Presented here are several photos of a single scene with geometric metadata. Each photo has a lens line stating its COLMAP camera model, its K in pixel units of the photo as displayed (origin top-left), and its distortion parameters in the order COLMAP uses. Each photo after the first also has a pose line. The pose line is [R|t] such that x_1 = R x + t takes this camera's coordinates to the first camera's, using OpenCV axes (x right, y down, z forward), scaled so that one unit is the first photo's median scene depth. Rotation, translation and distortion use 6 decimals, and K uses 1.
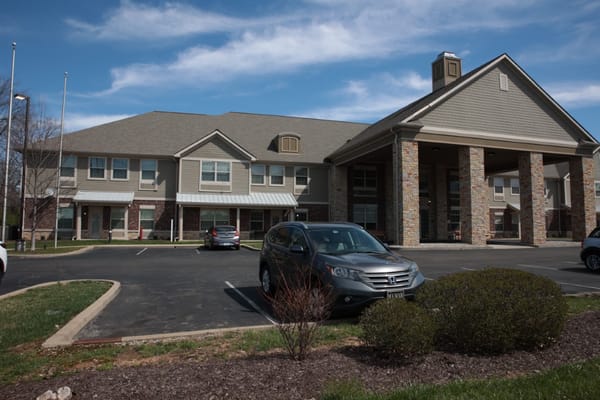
lens RADIAL K [[411.5, 0, 301.4], [0, 411.5, 198.6], [0, 0, 1]] dist [-0.131105, 0.093051]
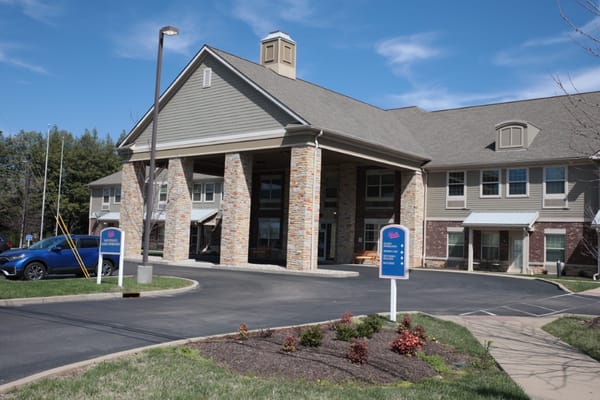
lens RADIAL K [[599.0, 0, 300.0], [0, 599.0, 200.0], [0, 0, 1]] dist [-0.013767, 0.038239]
pose [[0.546735, -0.041701, -0.836267, 1.700274], [0.026250, 0.999122, -0.032660, 0.024655], [0.836894, -0.004096, 0.547349, 0.443848]]
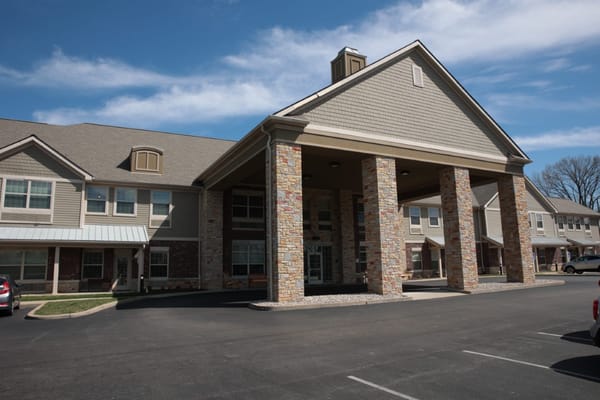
lens RADIAL K [[411.5, 0, 301.4], [0, 411.5, 198.6], [0, 0, 1]] dist [-0.131105, 0.093051]
pose [[0.982013, 0.004001, 0.188772, 0.142048], [0.013440, 0.995759, -0.091019, 0.009833], [-0.188335, 0.091918, 0.977794, 0.302452]]
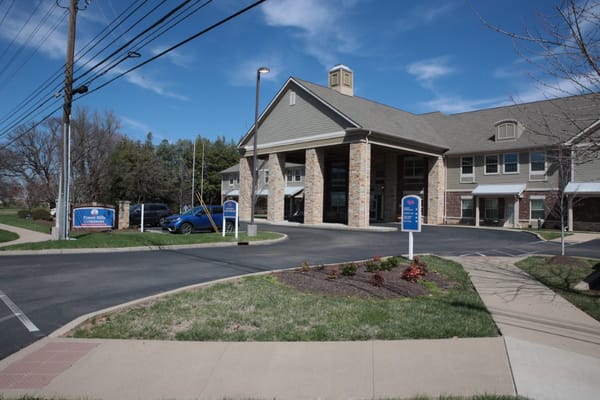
lens RADIAL K [[411.5, 0, 301.4], [0, 411.5, 198.6], [0, 0, 1]] dist [-0.131105, 0.093051]
pose [[0.414097, -0.011753, -0.910157, 1.723176], [0.046333, 0.998893, 0.008181, 0.024790], [0.909053, -0.045558, 0.414183, 0.452248]]
